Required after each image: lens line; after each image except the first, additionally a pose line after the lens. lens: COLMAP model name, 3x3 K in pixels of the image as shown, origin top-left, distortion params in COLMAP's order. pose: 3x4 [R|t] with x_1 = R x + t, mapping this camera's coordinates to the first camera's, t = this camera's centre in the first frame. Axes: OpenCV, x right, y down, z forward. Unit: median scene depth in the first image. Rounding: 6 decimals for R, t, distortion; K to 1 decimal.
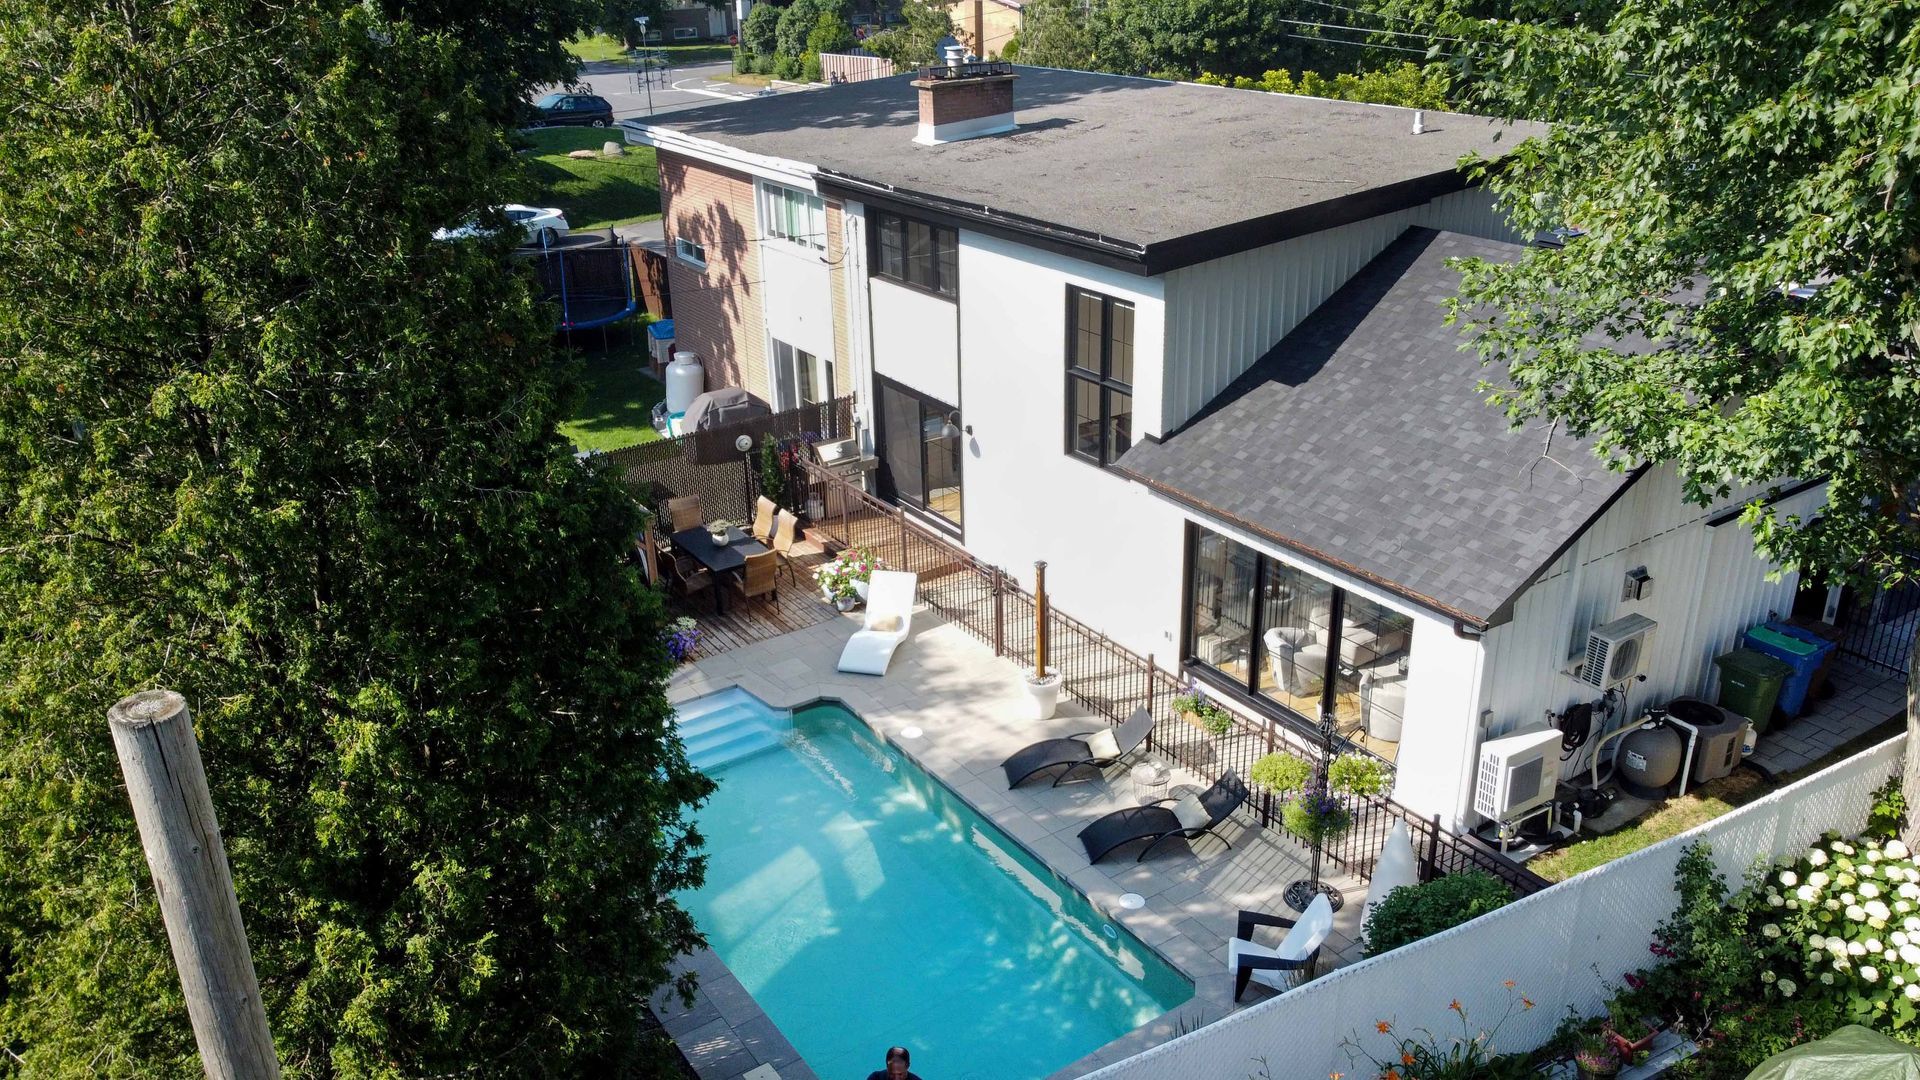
lens RADIAL K [[1502.2, 0, 960.0], [0, 1502.2, 540.0], [0, 0, 1]] dist [0.003916, 0.000113]
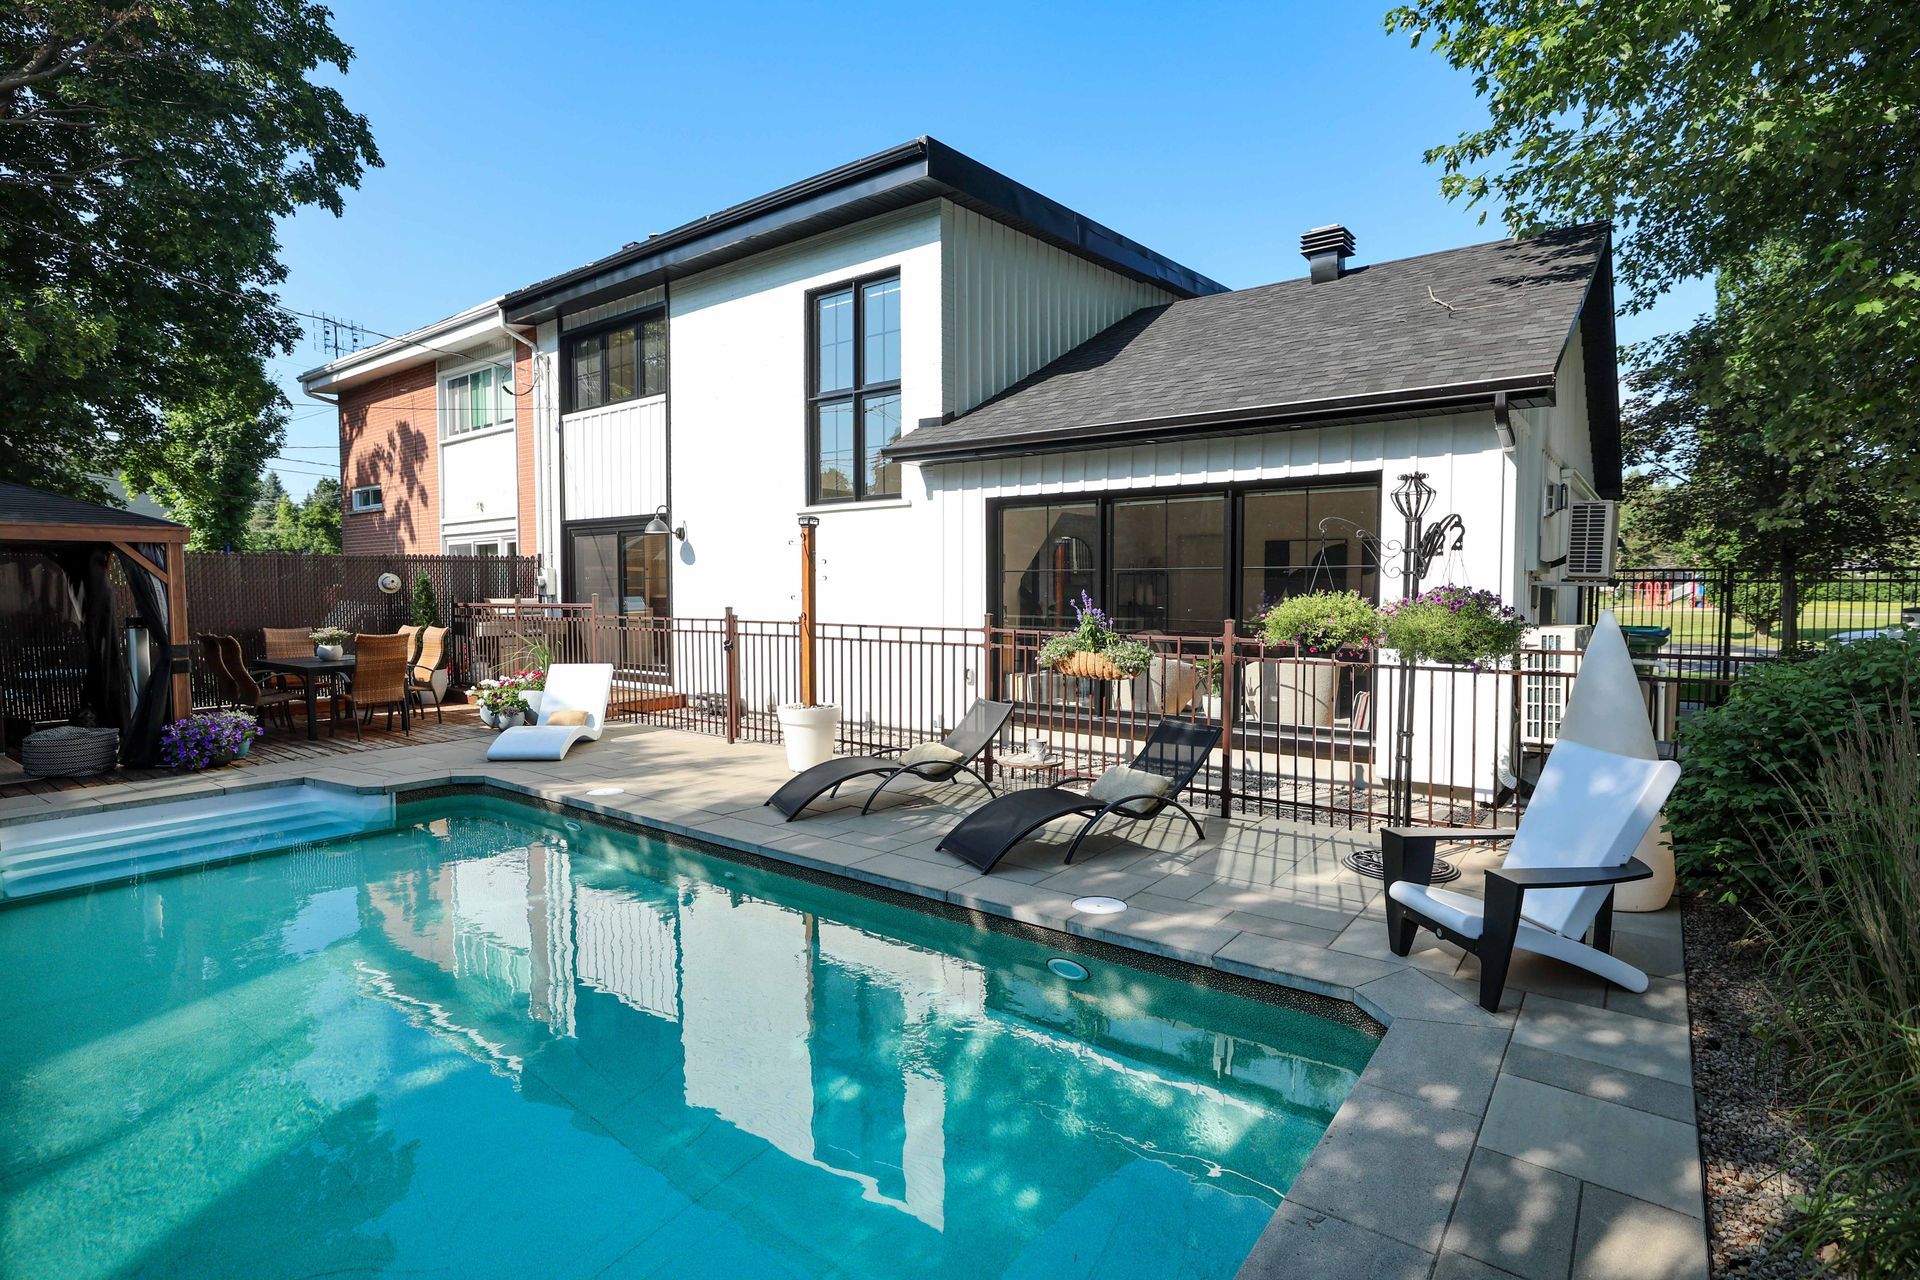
lens RADIAL K [[960.1, 0, 960.0], [0, 960.1, 640.0], [0, 0, 1]] dist [-0.004152, -0.000388]
pose [[0.949373, 0.007691, 0.314057, -0.013277], [0.097111, 0.943553, -0.316667, 0.165115], [-0.298764, 0.331133, 0.895037, 0.462961]]
